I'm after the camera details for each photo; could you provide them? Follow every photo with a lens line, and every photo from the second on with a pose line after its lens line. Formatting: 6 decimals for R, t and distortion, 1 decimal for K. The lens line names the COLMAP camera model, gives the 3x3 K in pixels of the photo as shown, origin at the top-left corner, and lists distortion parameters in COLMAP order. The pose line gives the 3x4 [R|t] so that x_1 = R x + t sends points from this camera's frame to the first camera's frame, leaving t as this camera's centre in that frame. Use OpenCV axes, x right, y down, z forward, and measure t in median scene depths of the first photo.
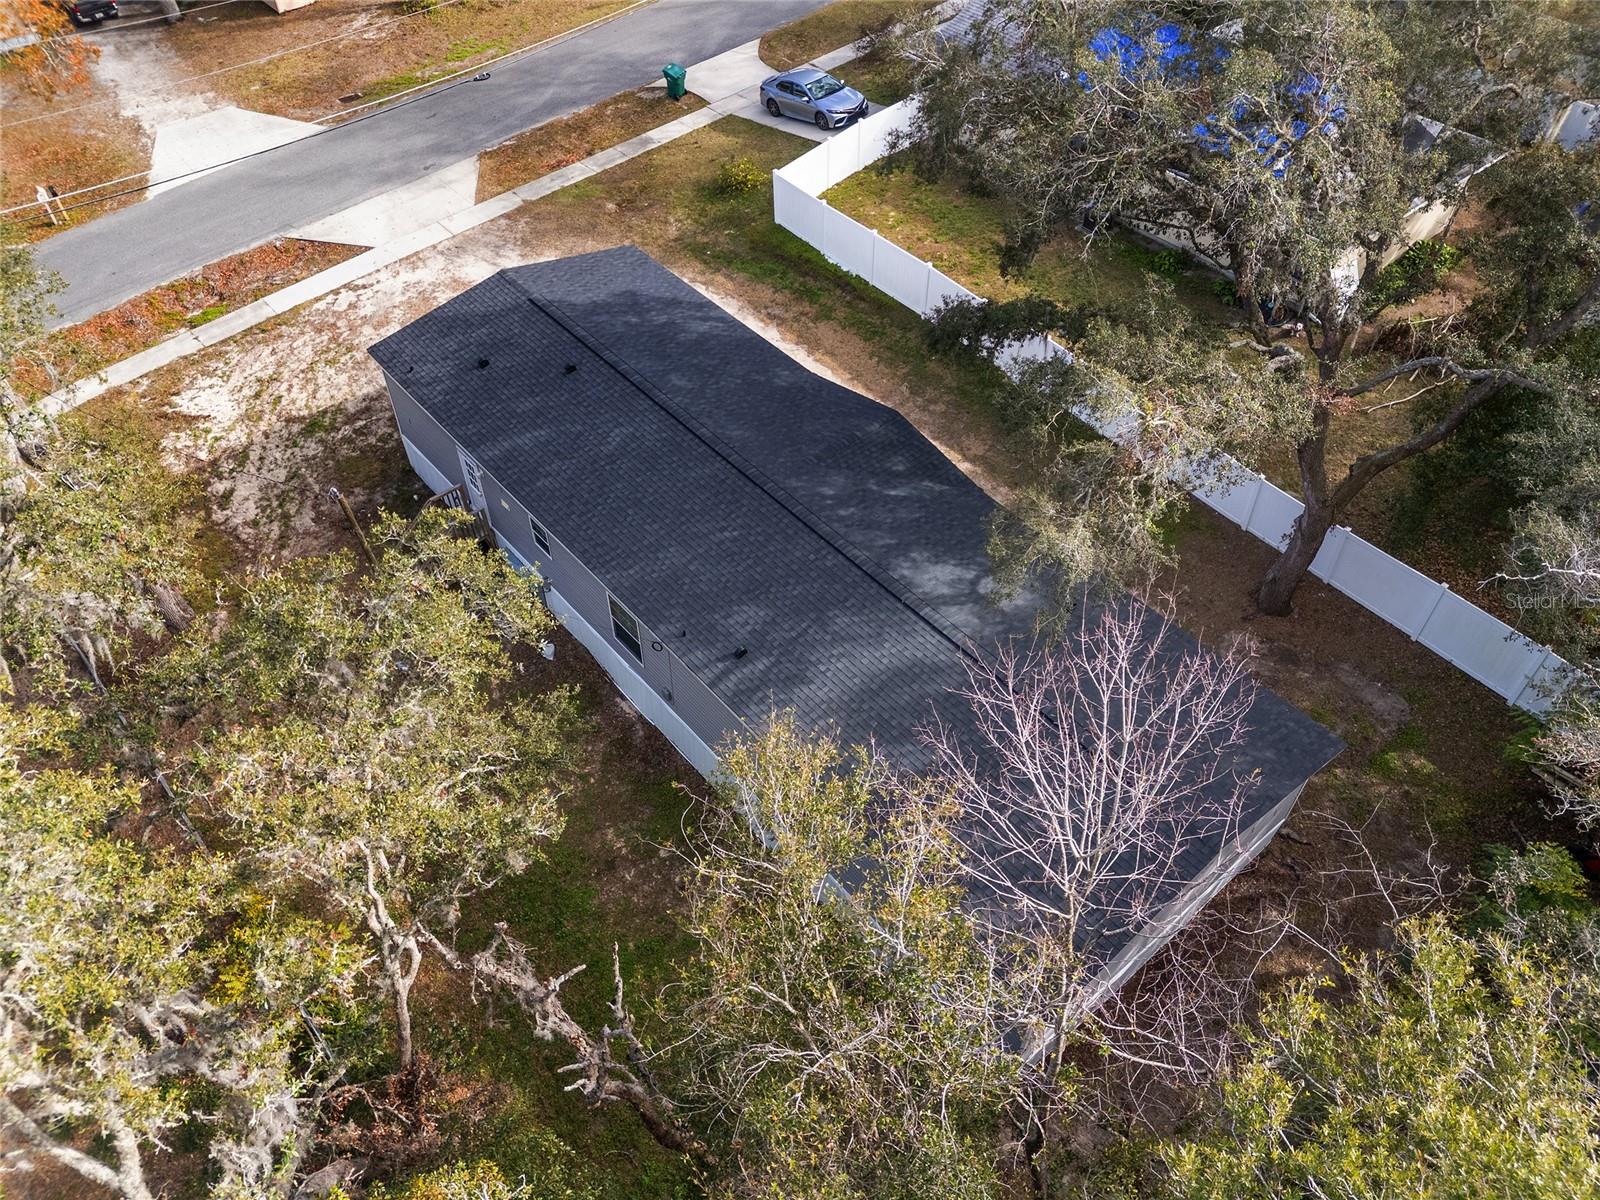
lens RADIAL K [[1185.2, 0, 802.2], [0, 1185.2, 602.2], [0, 0, 1]] dist [0.053100, -0.050705]
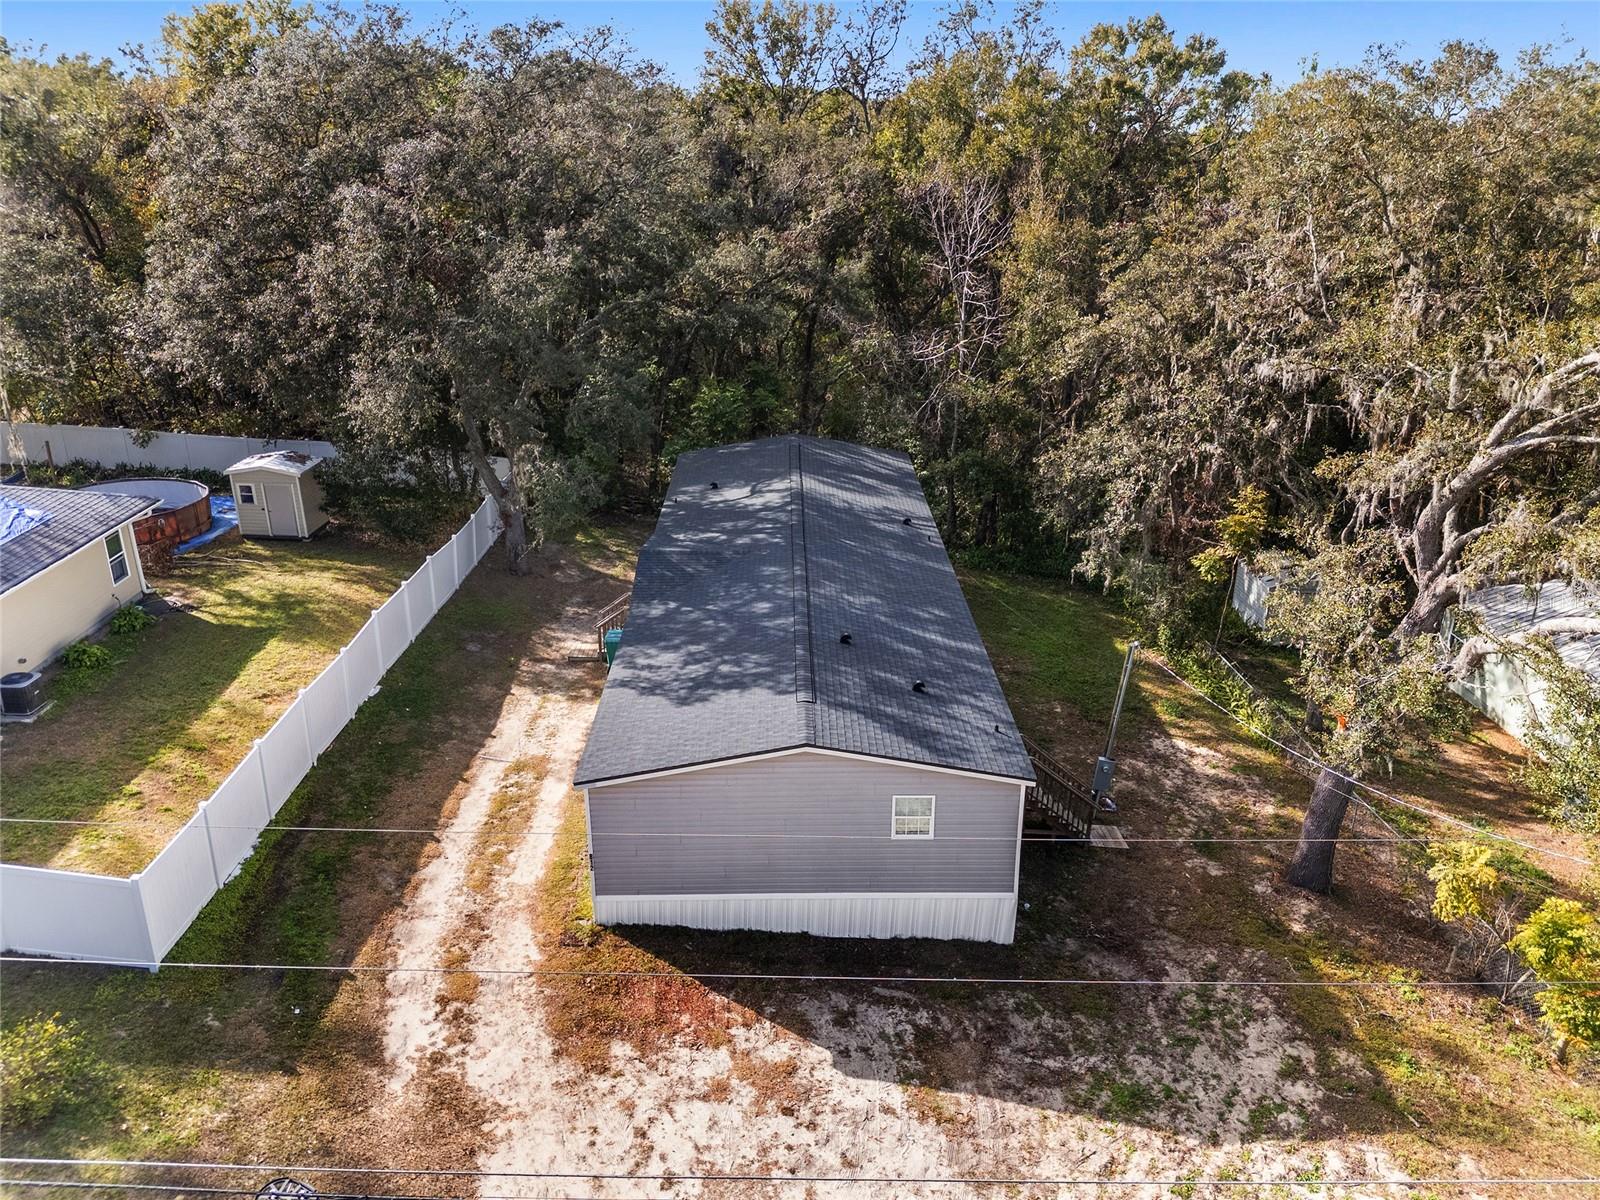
lens RADIAL K [[1185.2, 0, 795.6], [0, 1185.2, 607.5], [0, 0, 1]] dist [0.053100, -0.050705]
pose [[-0.771733, -0.248911, 0.585211, -0.560617], [0.454545, 0.427685, 0.781329, -0.756579], [-0.444767, 0.868982, -0.216917, 0.994884]]
